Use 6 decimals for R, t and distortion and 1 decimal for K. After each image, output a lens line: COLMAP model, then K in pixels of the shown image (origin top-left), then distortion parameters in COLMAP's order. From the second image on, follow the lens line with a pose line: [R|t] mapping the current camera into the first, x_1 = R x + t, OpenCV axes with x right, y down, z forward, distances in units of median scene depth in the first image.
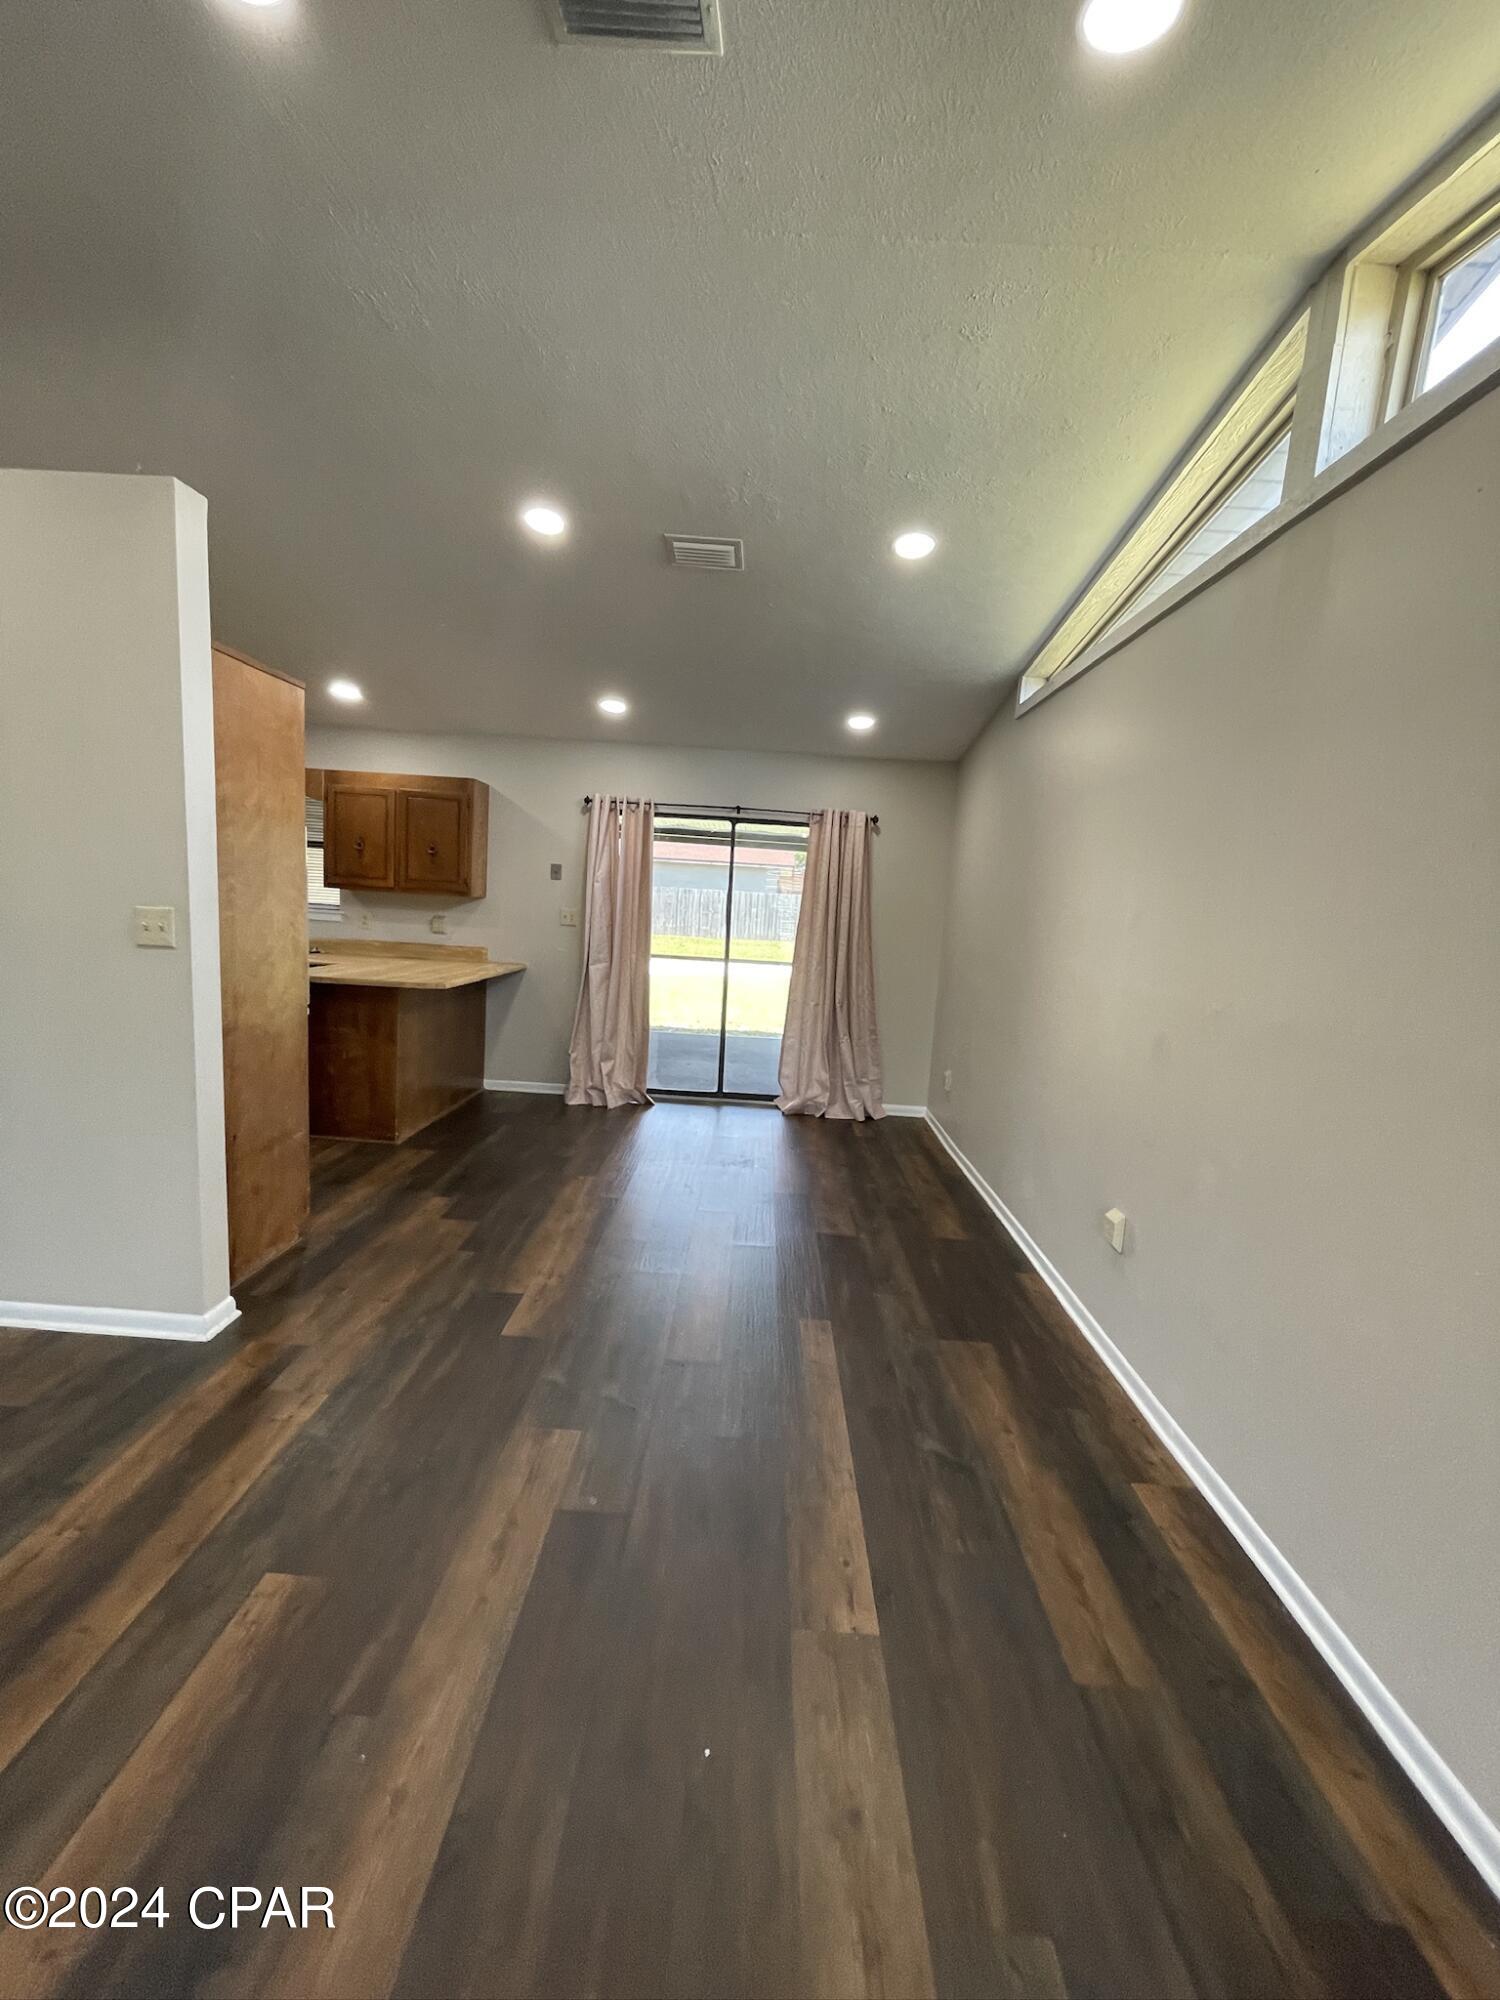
lens RADIAL K [[810.8, 0, 752.3], [0, 810.8, 1005.0], [0, 0, 1]] dist [0.000669, 0.000019]
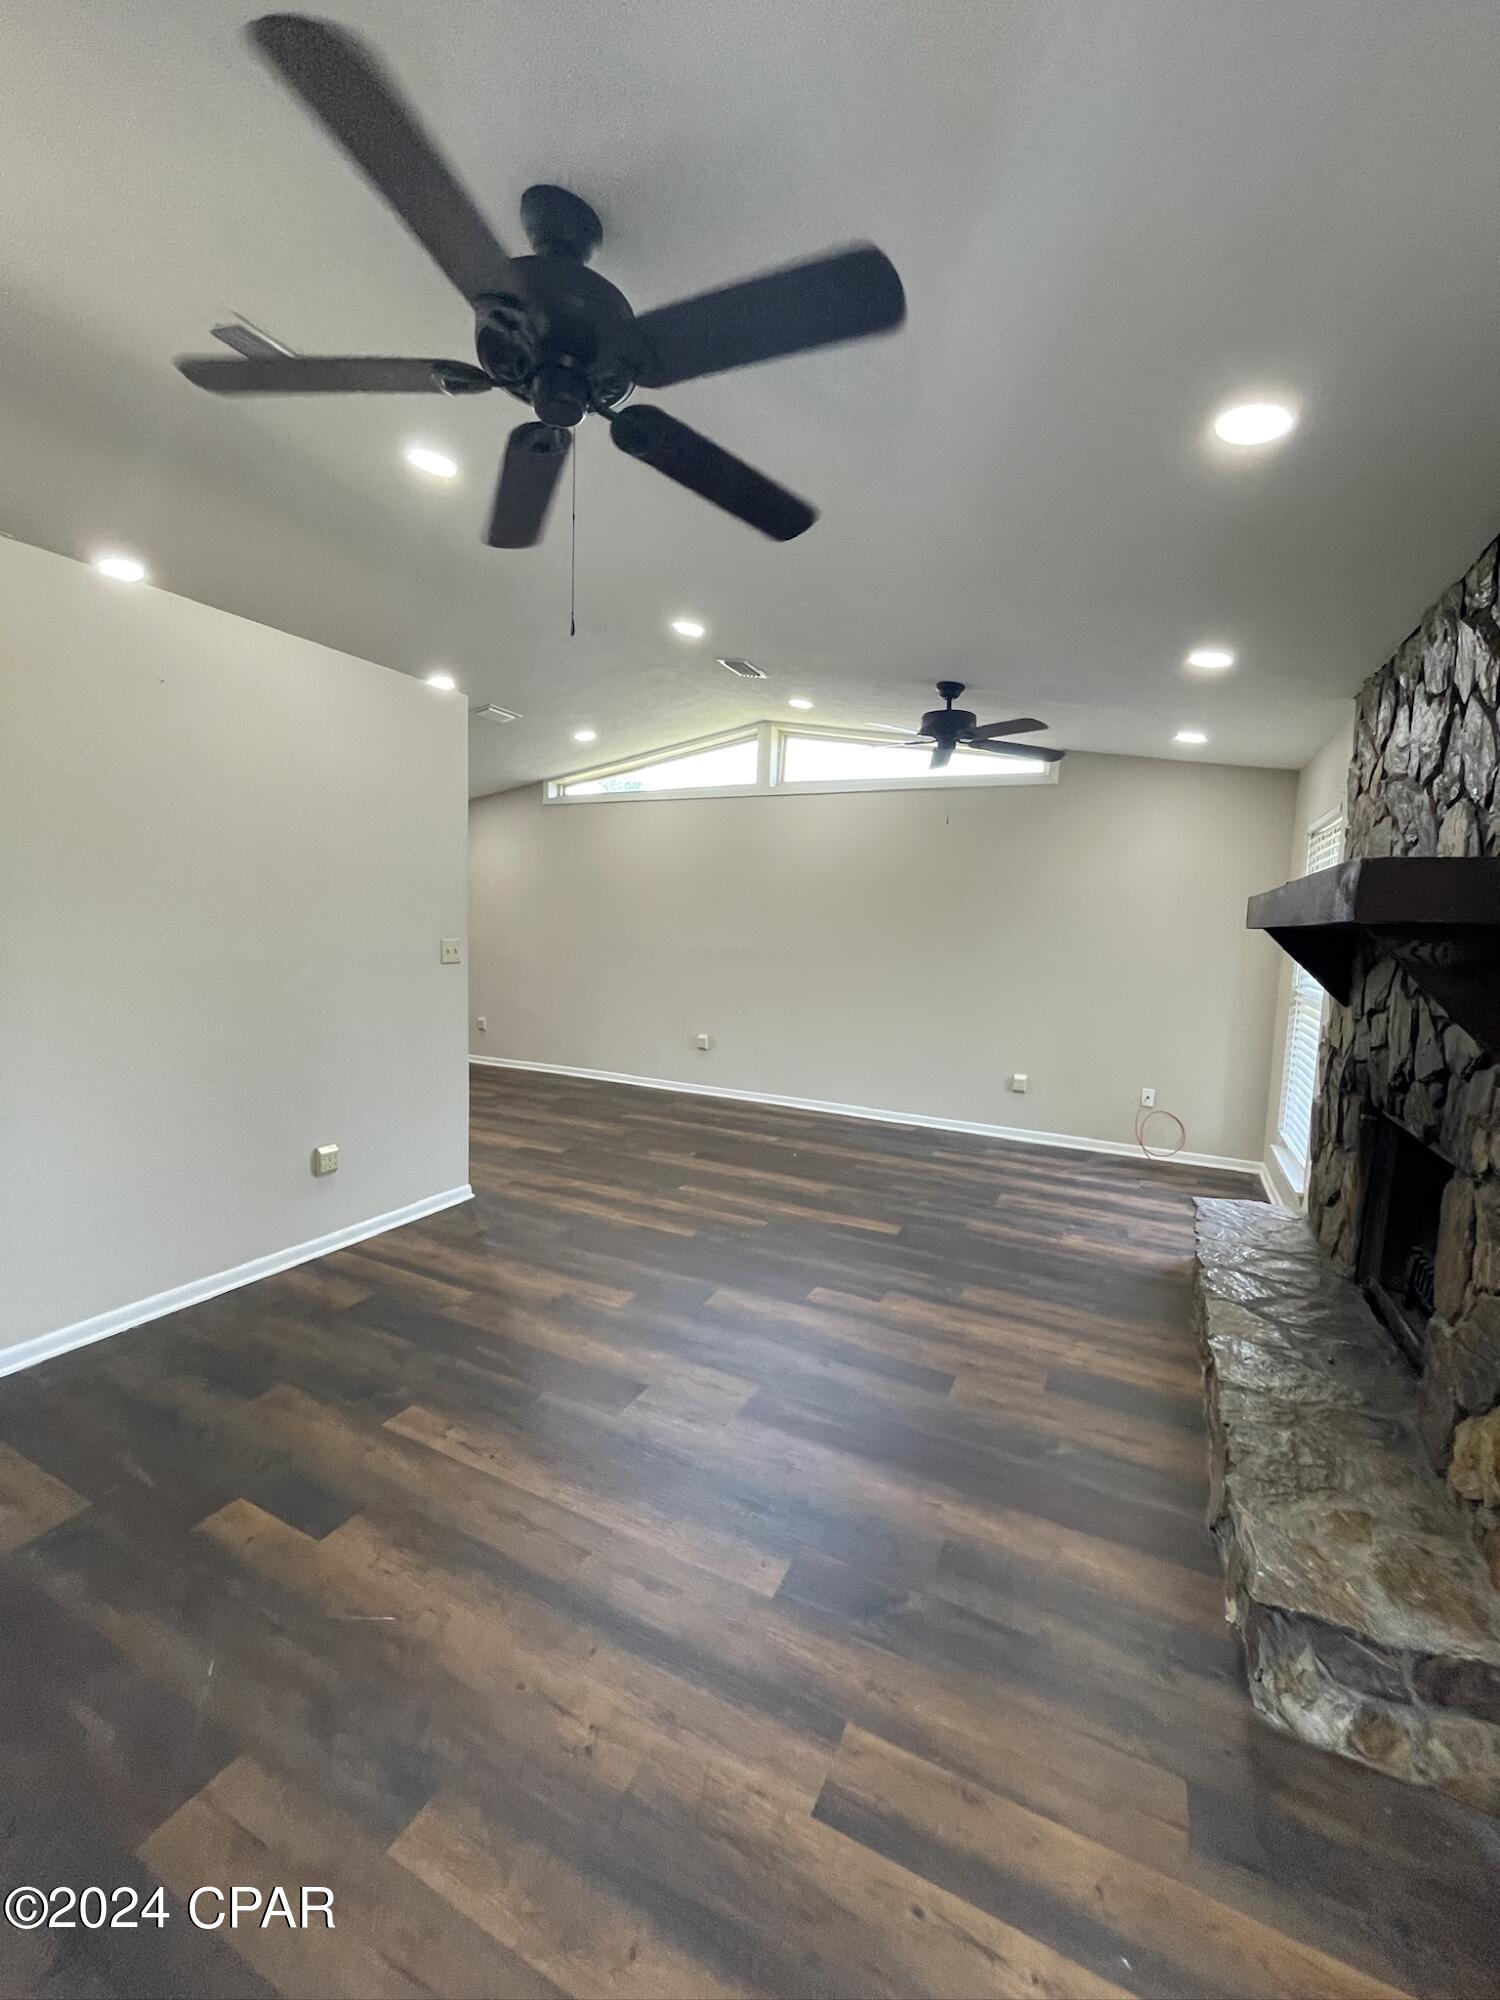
lens RADIAL K [[810.8, 0, 748.9], [0, 810.8, 1000.0], [0, 0, 1]] dist [0.000669, 0.000019]
pose [[0.429240, -0.137923, 0.892597, -1.989663], [0.113111, 0.988700, 0.098379, -0.090555], [-0.896080, 0.058734, 0.439990, -0.276370]]
